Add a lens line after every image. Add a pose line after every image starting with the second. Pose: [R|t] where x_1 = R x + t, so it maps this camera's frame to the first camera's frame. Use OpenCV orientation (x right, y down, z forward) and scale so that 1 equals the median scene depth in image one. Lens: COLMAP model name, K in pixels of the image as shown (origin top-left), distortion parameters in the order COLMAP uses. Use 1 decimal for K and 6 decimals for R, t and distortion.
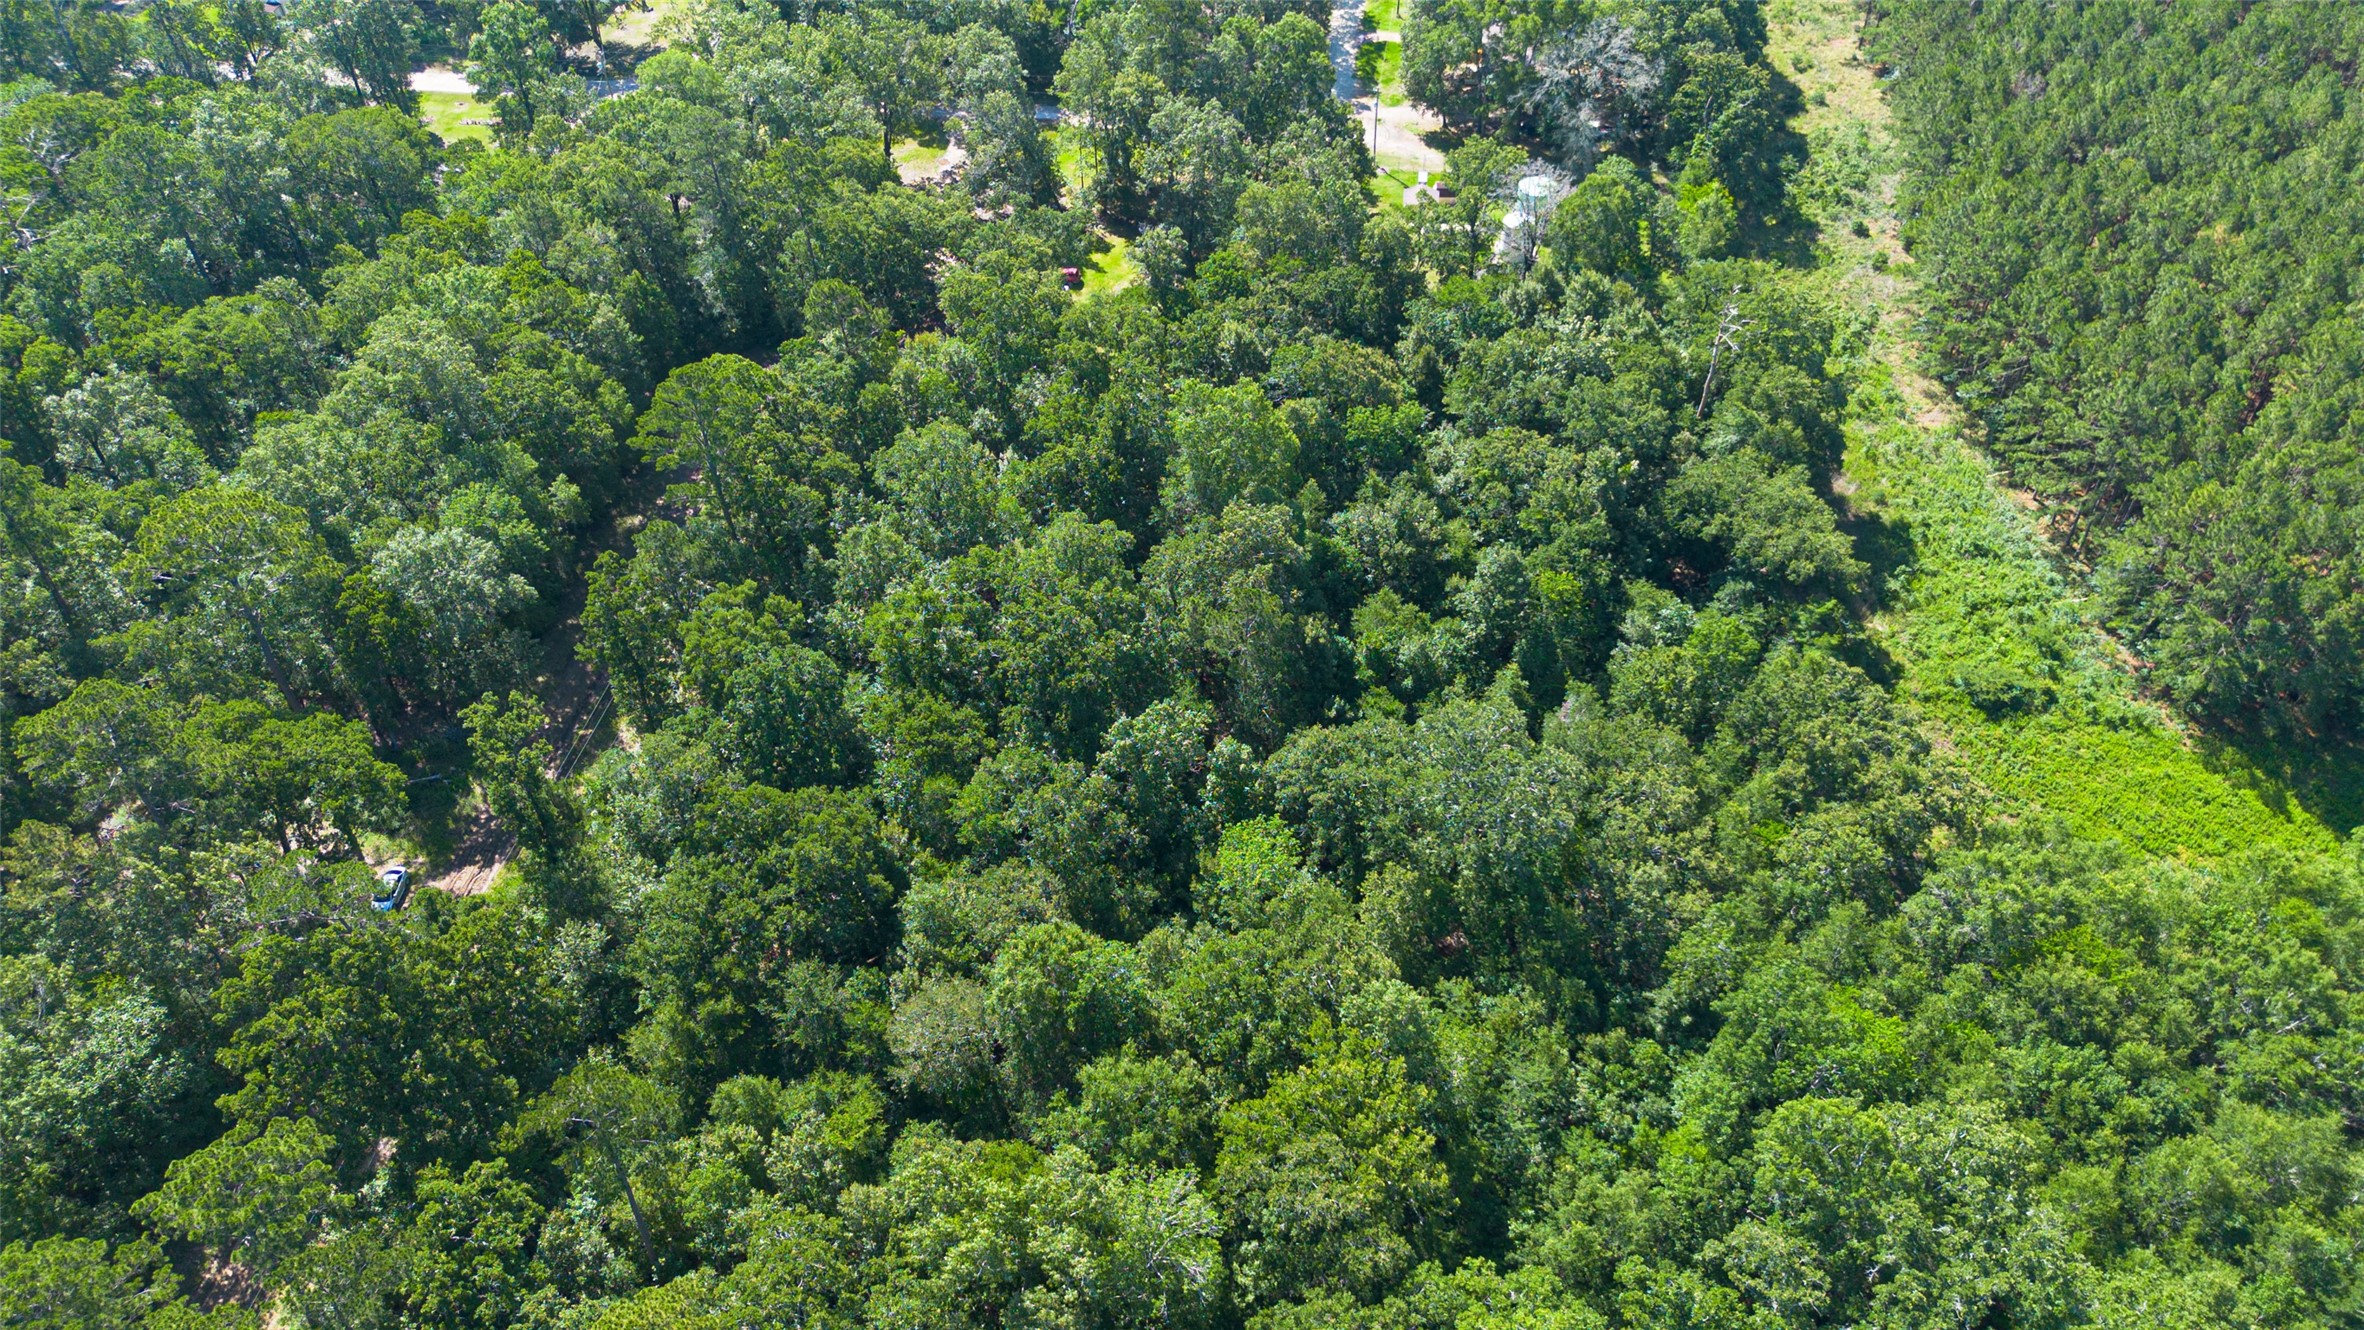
lens RADIAL K [[1689.3, 0, 1177.7], [0, 1689.3, 667.1], [0, 0, 1]] dist [0.071954, -0.064792]
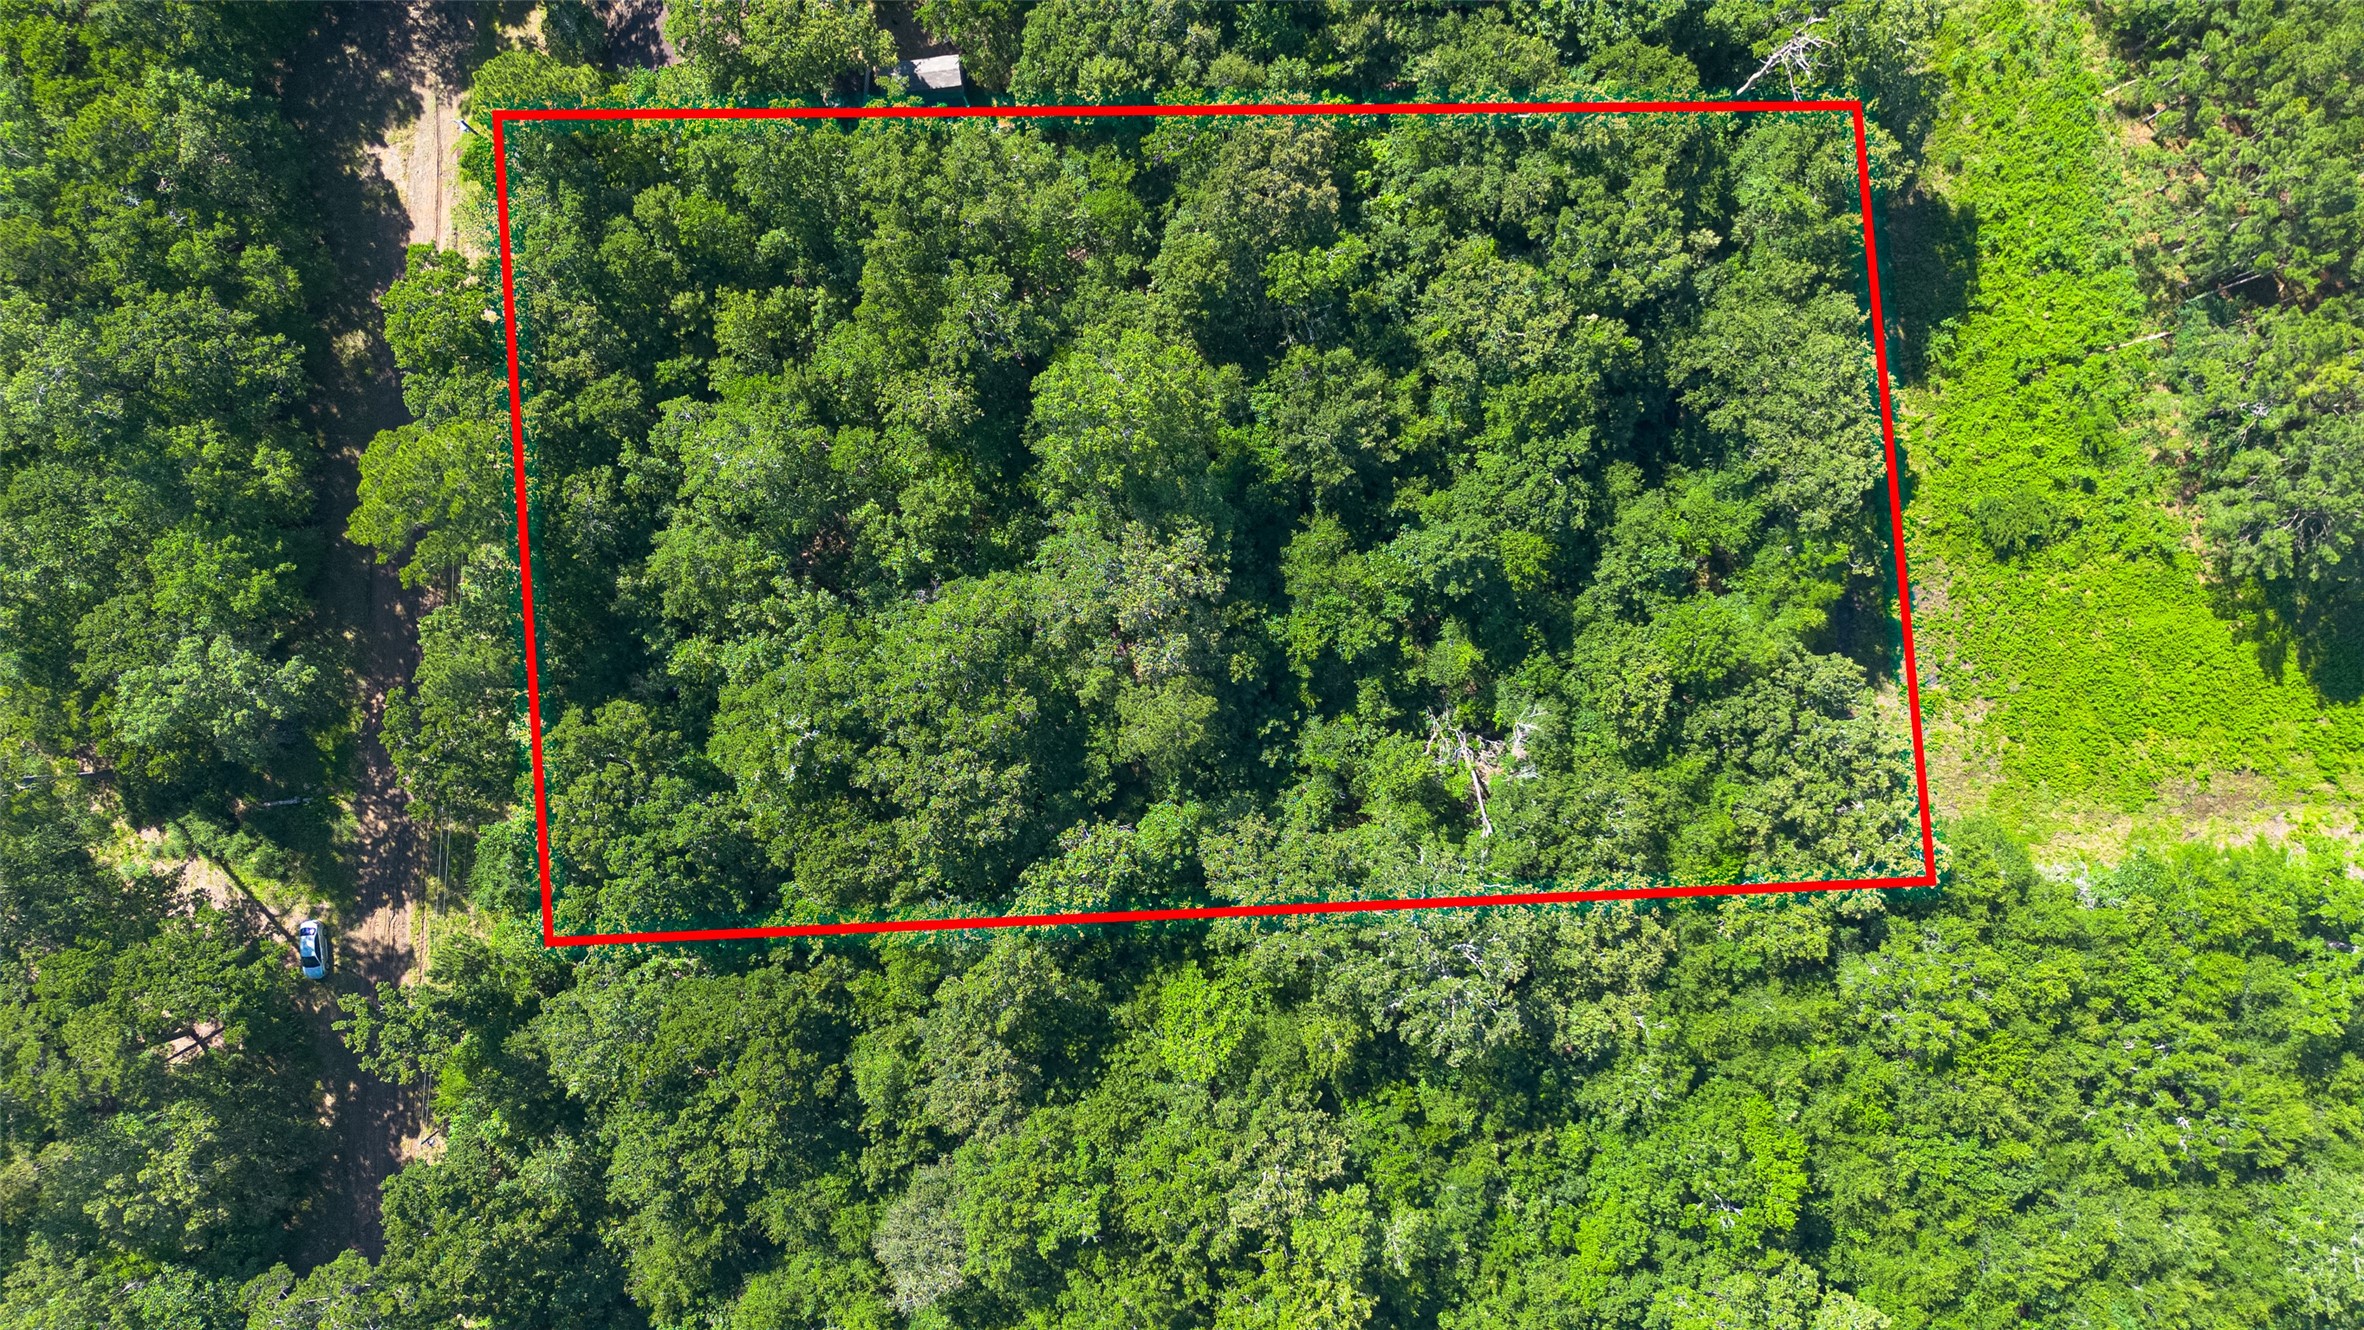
lens RADIAL K [[1689.3, 0, 1185.7], [0, 1689.3, 666.9], [0, 0, 1]] dist [0.071954, -0.064792]
pose [[0.994176, -0.107679, -0.004316, 0.053150], [0.077255, 0.684209, 0.725182, -0.615256], [-0.075134, -0.721293, 0.688543, 0.382819]]
